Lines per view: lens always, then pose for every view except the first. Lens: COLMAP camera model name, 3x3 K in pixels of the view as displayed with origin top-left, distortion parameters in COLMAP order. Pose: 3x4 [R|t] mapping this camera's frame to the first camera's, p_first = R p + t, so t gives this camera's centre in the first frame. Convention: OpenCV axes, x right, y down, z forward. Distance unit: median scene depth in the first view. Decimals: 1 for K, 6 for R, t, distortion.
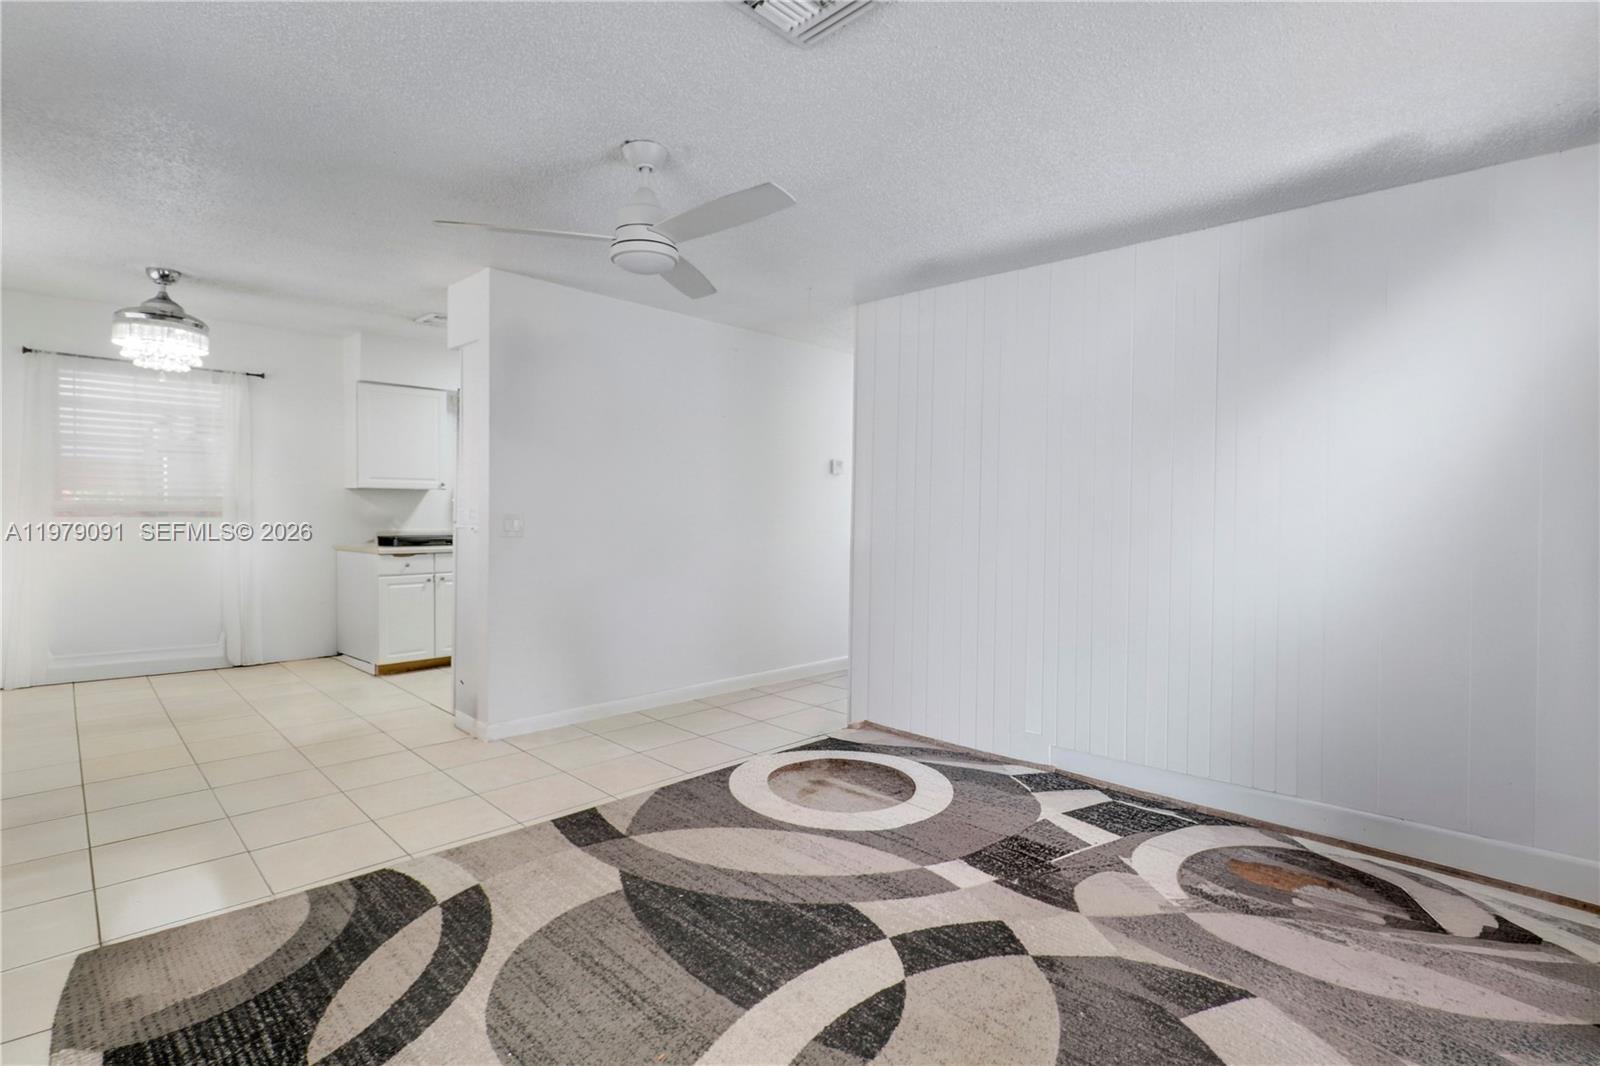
lens RADIAL K [[769.8, 0, 797.4], [0, 769.8, 527.6], [0, 0, 1]] dist [0.000810, -0.000014]
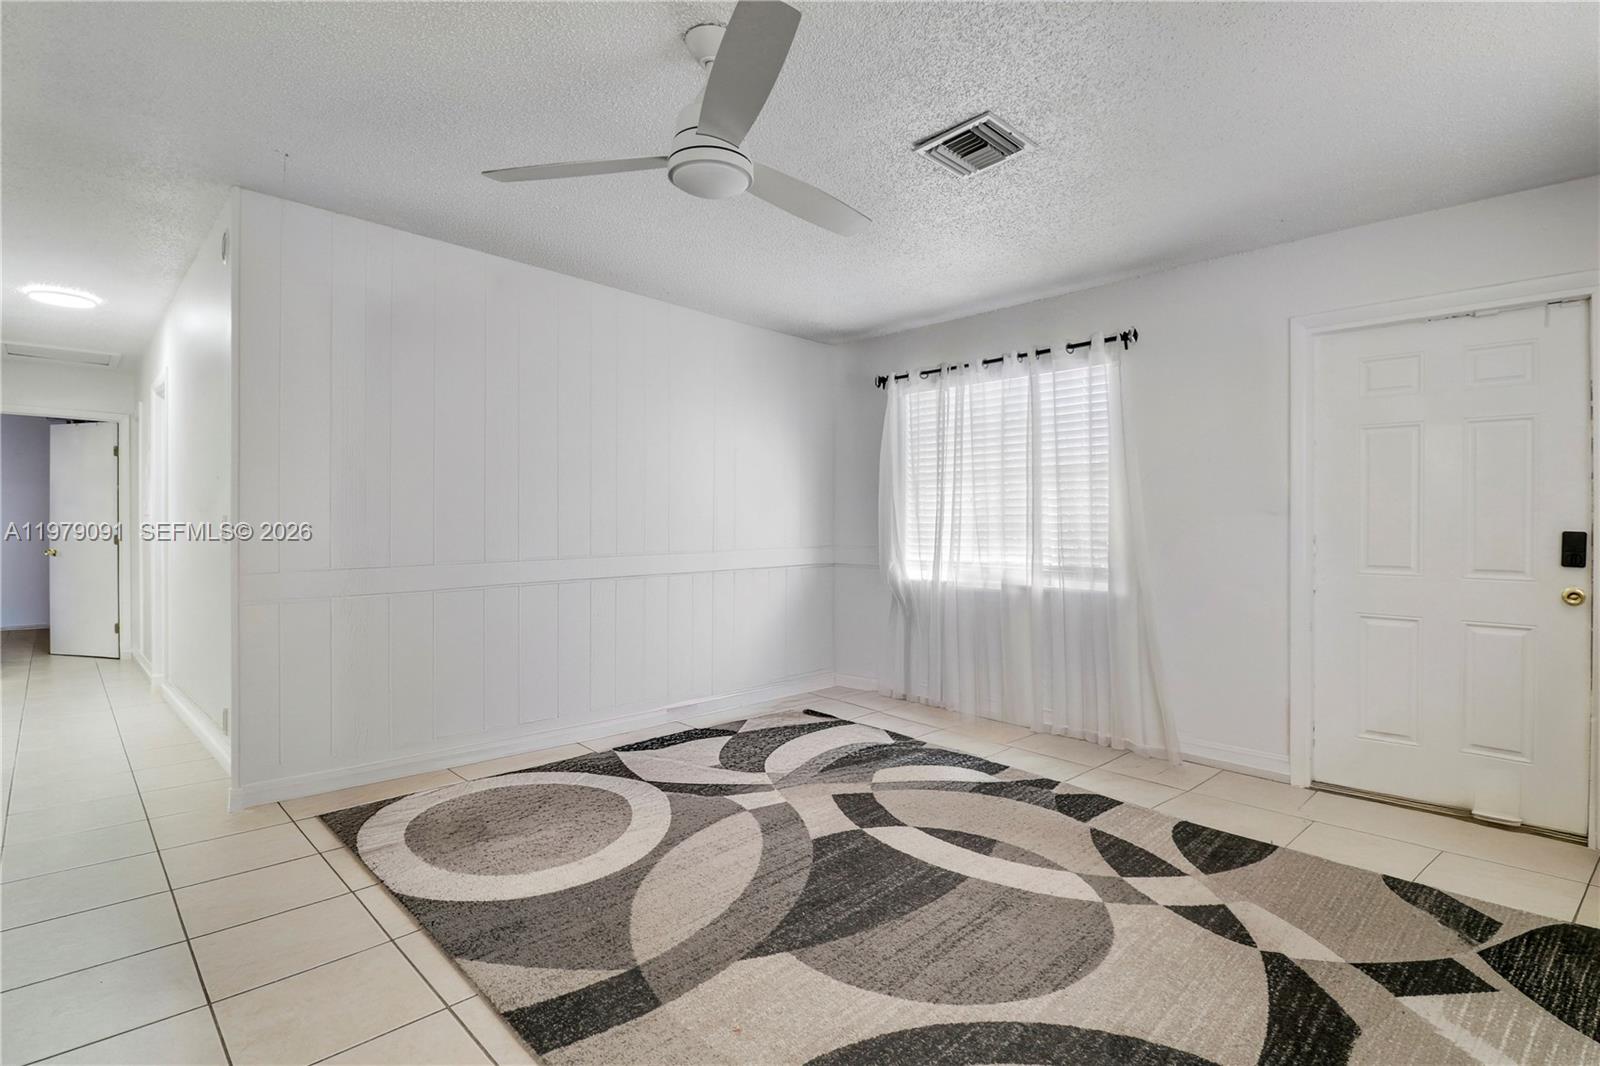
lens RADIAL K [[769.8, 0, 797.9], [0, 769.8, 528.5], [0, 0, 1]] dist [0.000810, -0.000014]
pose [[-0.013594, -0.010457, 0.999853, -1.093700], [0.023858, 0.999657, 0.010779, 0.008694], [-0.999623, 0.024001, -0.013340, 1.034272]]
